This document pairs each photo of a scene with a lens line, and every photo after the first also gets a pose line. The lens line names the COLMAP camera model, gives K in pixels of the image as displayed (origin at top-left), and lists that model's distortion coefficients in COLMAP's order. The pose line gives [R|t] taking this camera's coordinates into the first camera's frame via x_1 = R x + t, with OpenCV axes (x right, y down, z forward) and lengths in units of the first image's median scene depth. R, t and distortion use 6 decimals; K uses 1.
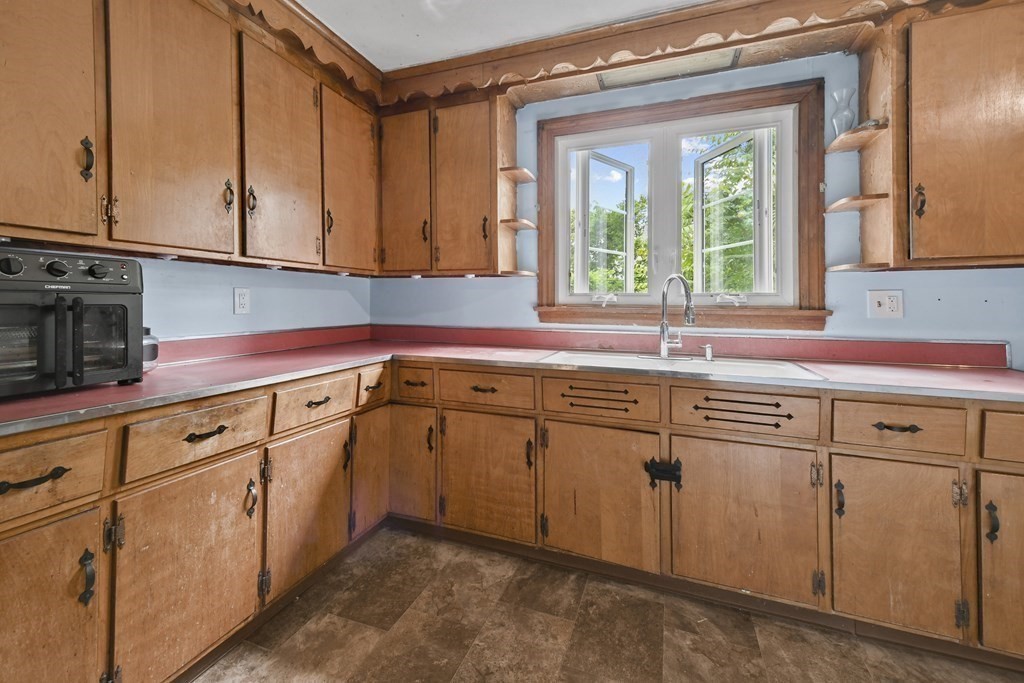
lens RADIAL K [[446.7, 0, 507.8], [0, 446.7, 284.6], [0, 0, 1]] dist [0.050887, -0.016500]
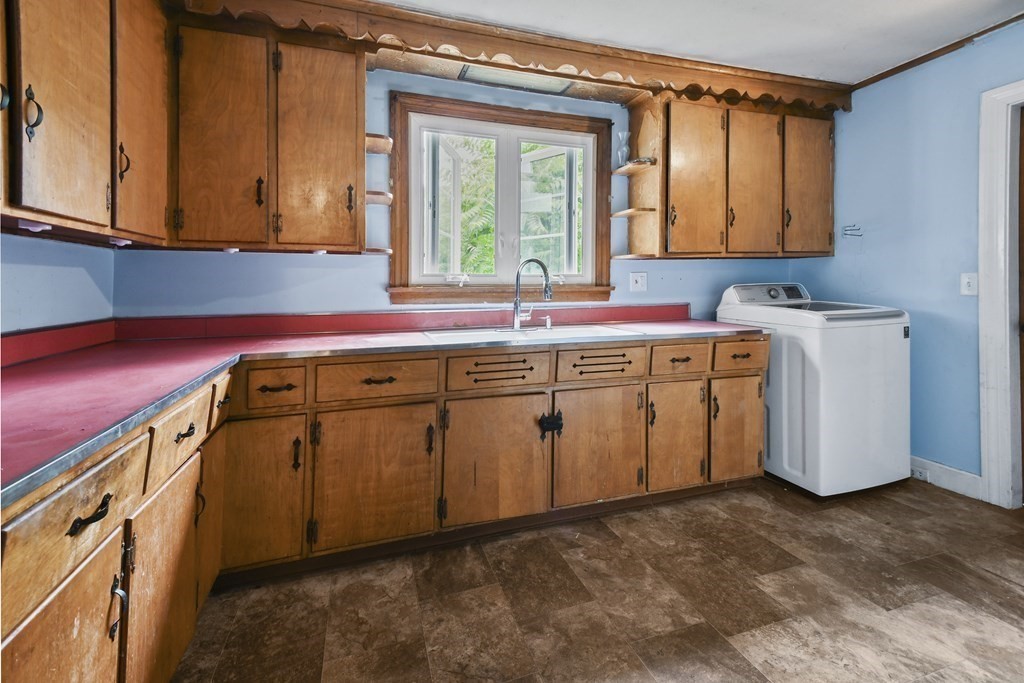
lens RADIAL K [[441.6, 0, 511.2], [0, 441.6, 265.4], [0, 0, 1]] dist [0.047010, -0.015182]
pose [[0.769553, 0.015969, 0.638383, -0.431191], [-0.015216, 0.999862, -0.006669, 0.006454], [-0.638401, -0.004582, 0.769690, 0.153608]]
